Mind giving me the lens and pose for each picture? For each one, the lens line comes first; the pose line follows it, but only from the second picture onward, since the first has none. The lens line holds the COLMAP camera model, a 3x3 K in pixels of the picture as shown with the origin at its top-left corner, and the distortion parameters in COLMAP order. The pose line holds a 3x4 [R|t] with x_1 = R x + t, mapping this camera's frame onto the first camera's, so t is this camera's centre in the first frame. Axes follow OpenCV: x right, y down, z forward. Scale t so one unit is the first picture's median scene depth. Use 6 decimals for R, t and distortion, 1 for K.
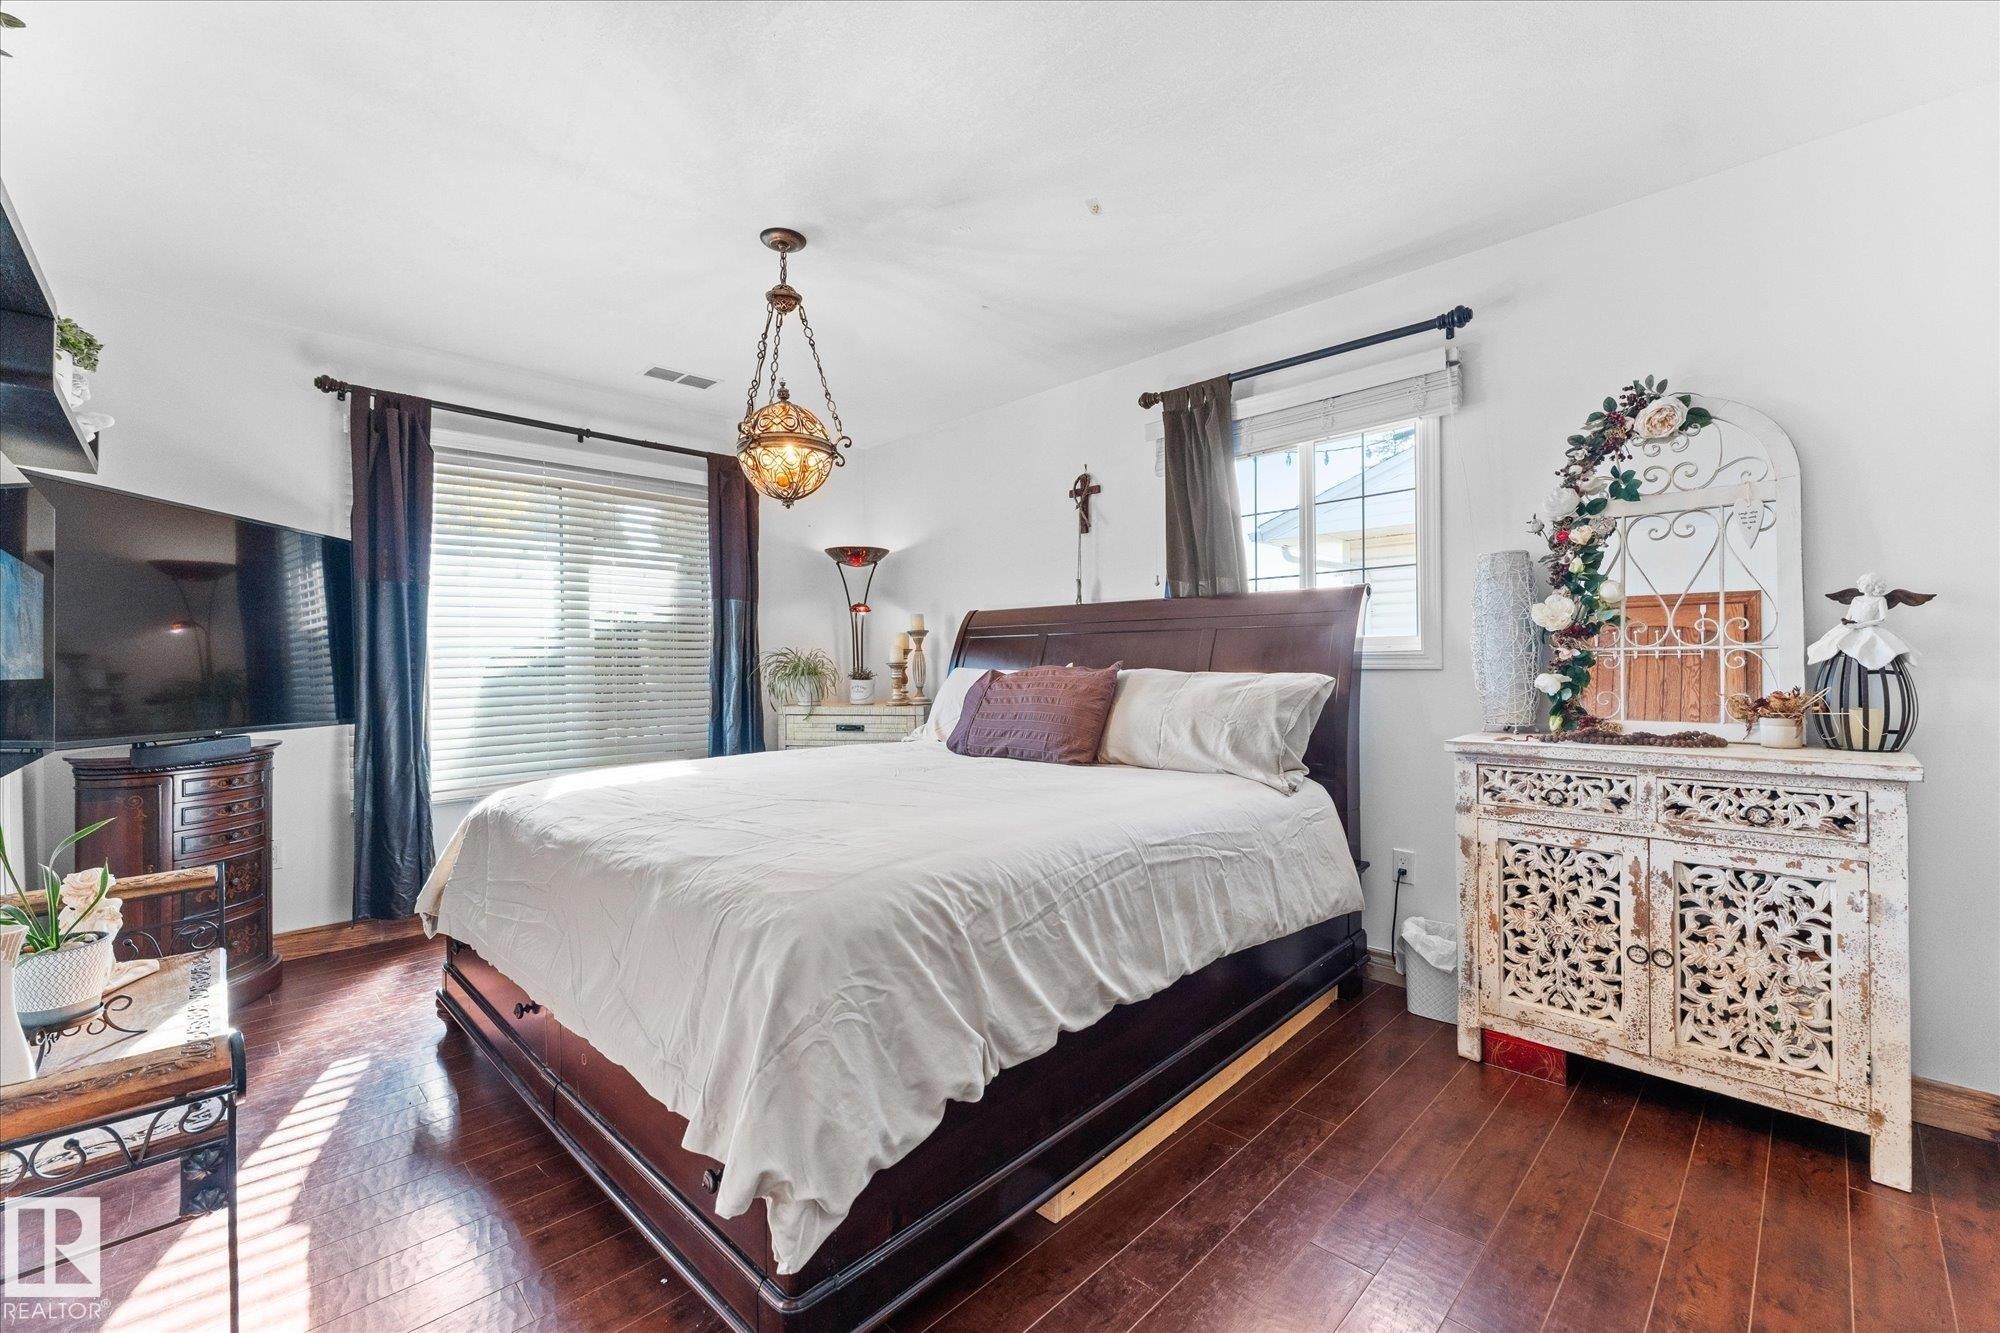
lens RADIAL K [[815.7, 0, 1004.4], [0, 815.7, 658.5], [0, 0, 1]] dist [-0.002243, -0.000086]
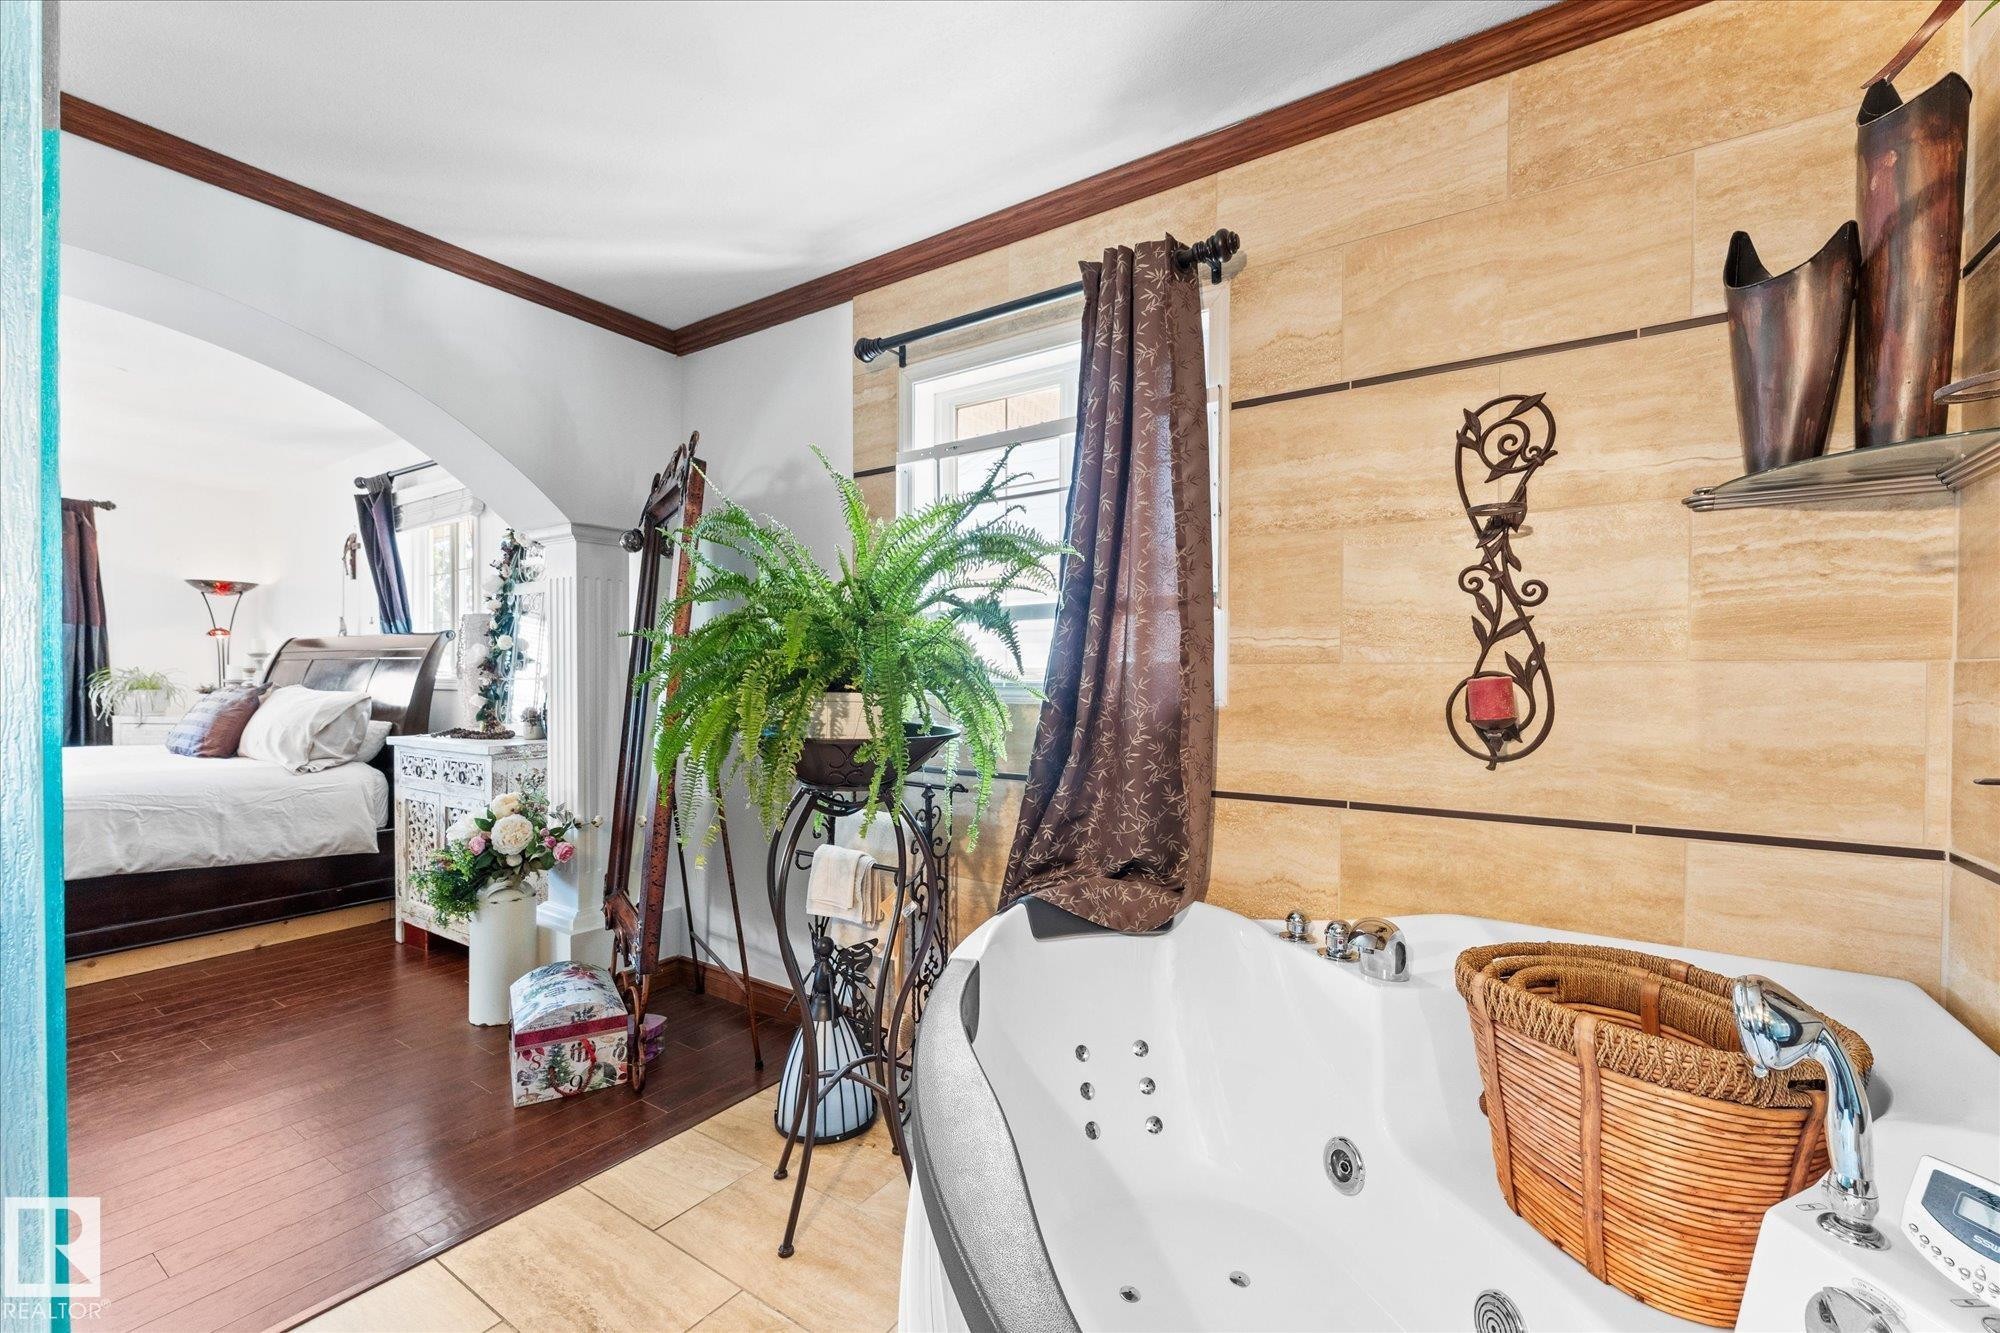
lens RADIAL K [[815.7, 0, 999.5], [0, 815.7, 683.3], [0, 0, 1]] dist [-0.002243, -0.000086]
pose [[0.981793, 0.013388, 0.189484, 0.947240], [-0.015639, 0.999824, 0.010391, -0.023713], [-0.189311, -0.013165, 0.981829, -0.494254]]
